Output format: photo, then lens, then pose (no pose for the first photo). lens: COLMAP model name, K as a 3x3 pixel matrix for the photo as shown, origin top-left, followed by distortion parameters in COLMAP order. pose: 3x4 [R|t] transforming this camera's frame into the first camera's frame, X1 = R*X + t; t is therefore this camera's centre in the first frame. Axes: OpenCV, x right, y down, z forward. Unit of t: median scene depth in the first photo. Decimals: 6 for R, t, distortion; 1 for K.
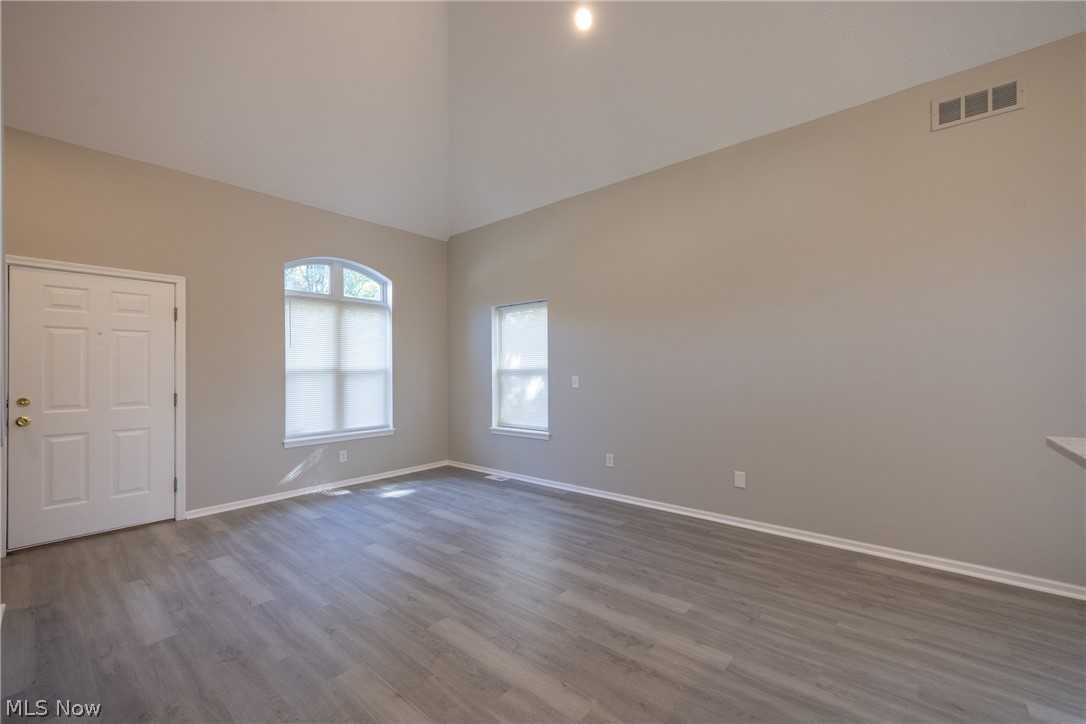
lens RADIAL K [[437.2, 0, 554.0], [0, 437.2, 365.6], [0, 0, 1]] dist [-0.002183, -0.000594]
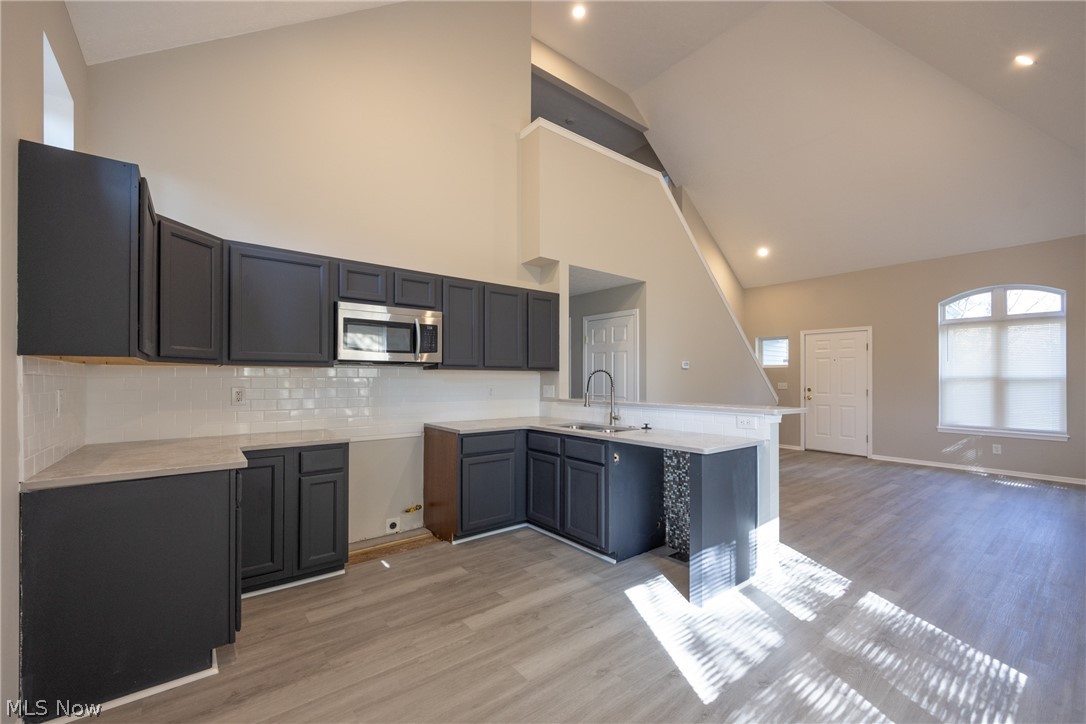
lens RADIAL K [[441.3, 0, 539.0], [0, 441.3, 374.6], [0, 0, 1]] dist [0.016026, -0.003461]
pose [[-0.222207, -0.001565, -0.974998, 1.407562], [0.008988, 0.999953, -0.003653, -0.007029], [0.974958, -0.009575, -0.222183, 0.059870]]
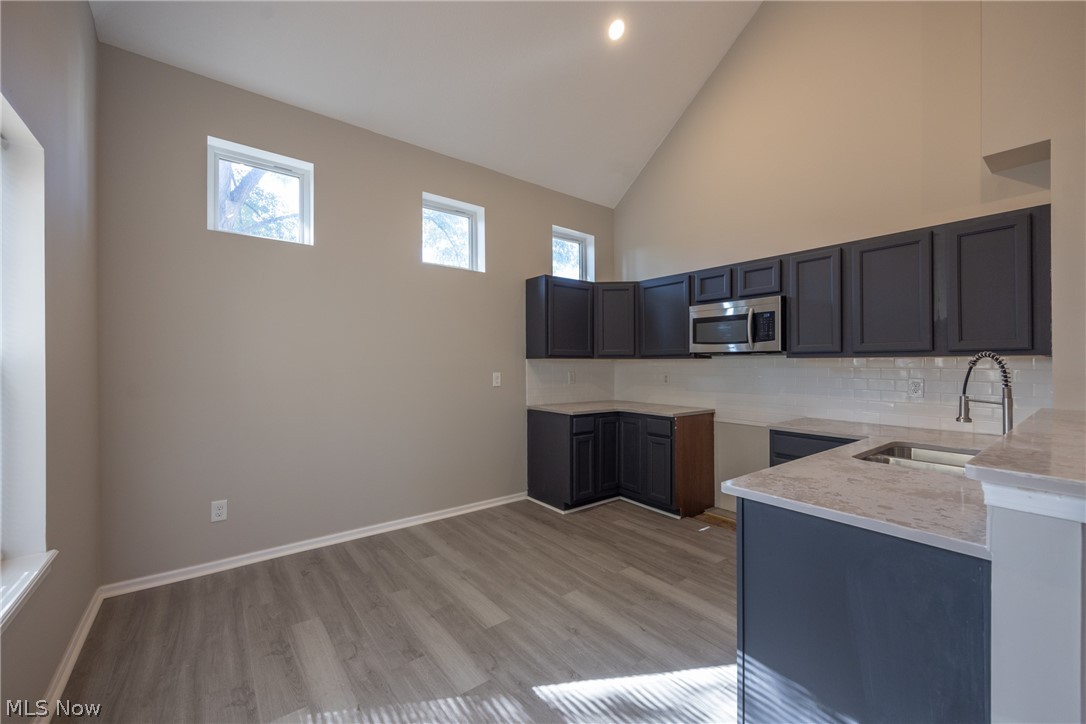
lens RADIAL K [[432.5, 0, 544.5], [0, 432.5, 366.2], [0, 0, 1]] dist [0.002759, 0.000081]
pose [[-0.974467, 0.006493, 0.224436, 0.743432], [0.005101, 0.999964, -0.006782, -0.004421], [-0.224472, -0.005464, -0.974465, 0.618878]]
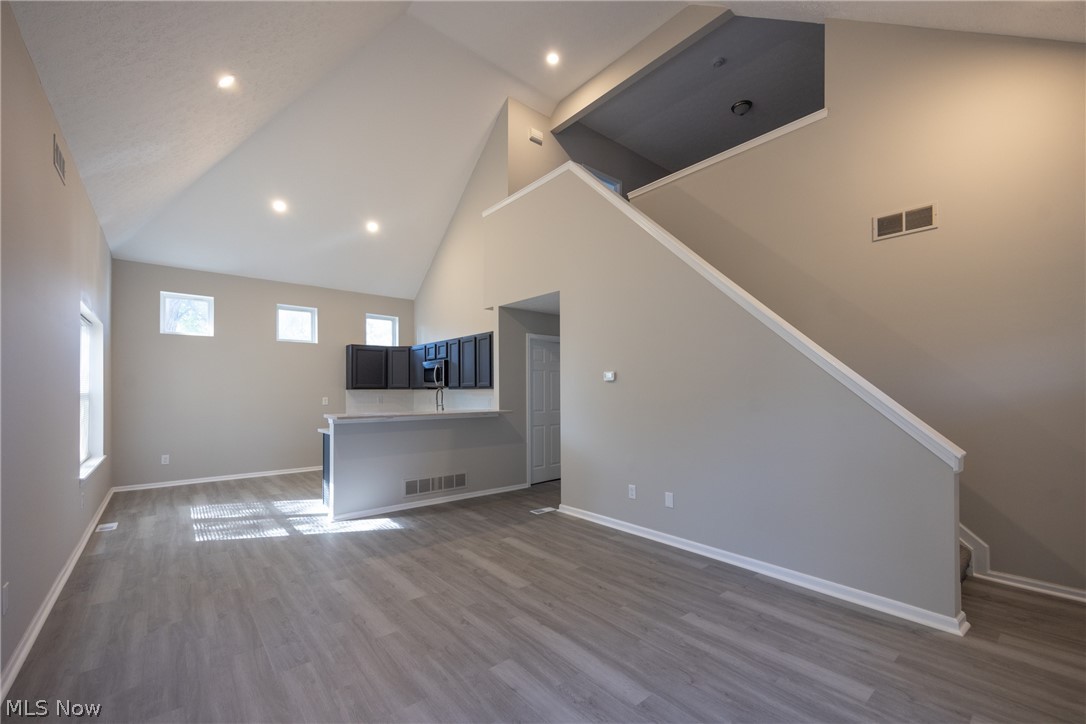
lens RADIAL K [[448.9, 0, 555.7], [0, 448.9, 389.5], [0, 0, 1]] dist [-0.000042, -0.000144]
pose [[-0.984234, 0.011563, 0.176491, -0.390005], [0.009338, 0.999866, -0.013433, 0.006151], [-0.176623, -0.011573, -0.984211, 1.501295]]
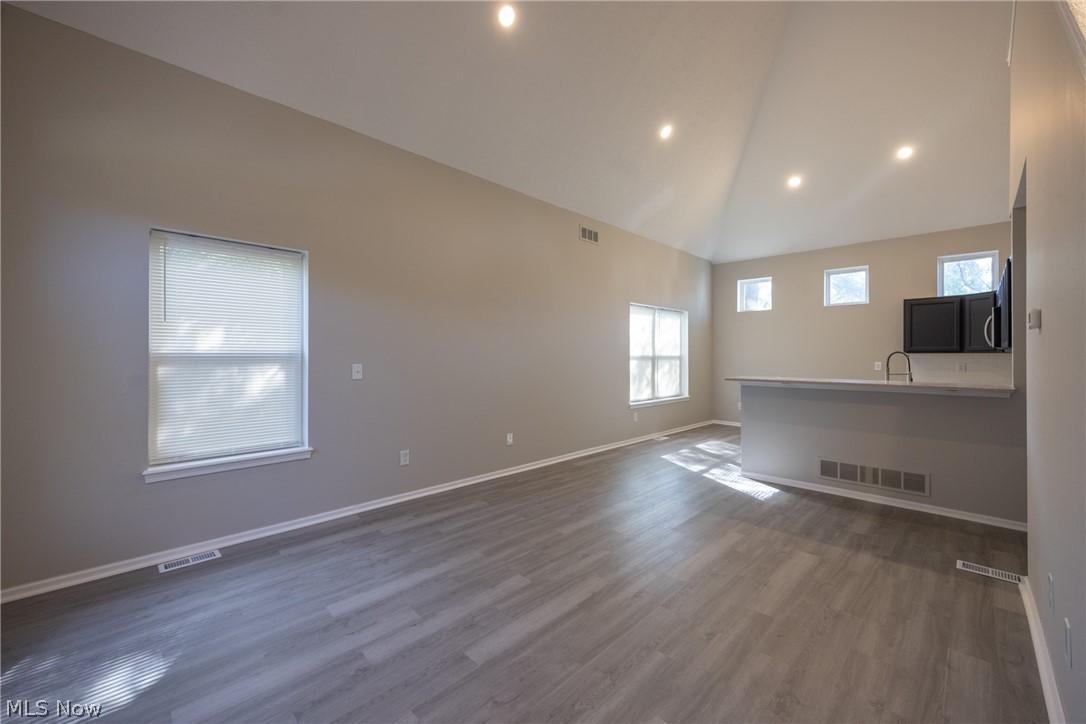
lens RADIAL K [[429.7, 0, 548.0], [0, 429.7, 354.7], [0, 0, 1]] dist [-0.000049, -0.000280]
pose [[0.094276, 0.012896, 0.995463, -0.916005], [-0.014447, 0.999829, -0.011585, 0.014383], [-0.995441, -0.013289, 0.094446, 0.791791]]
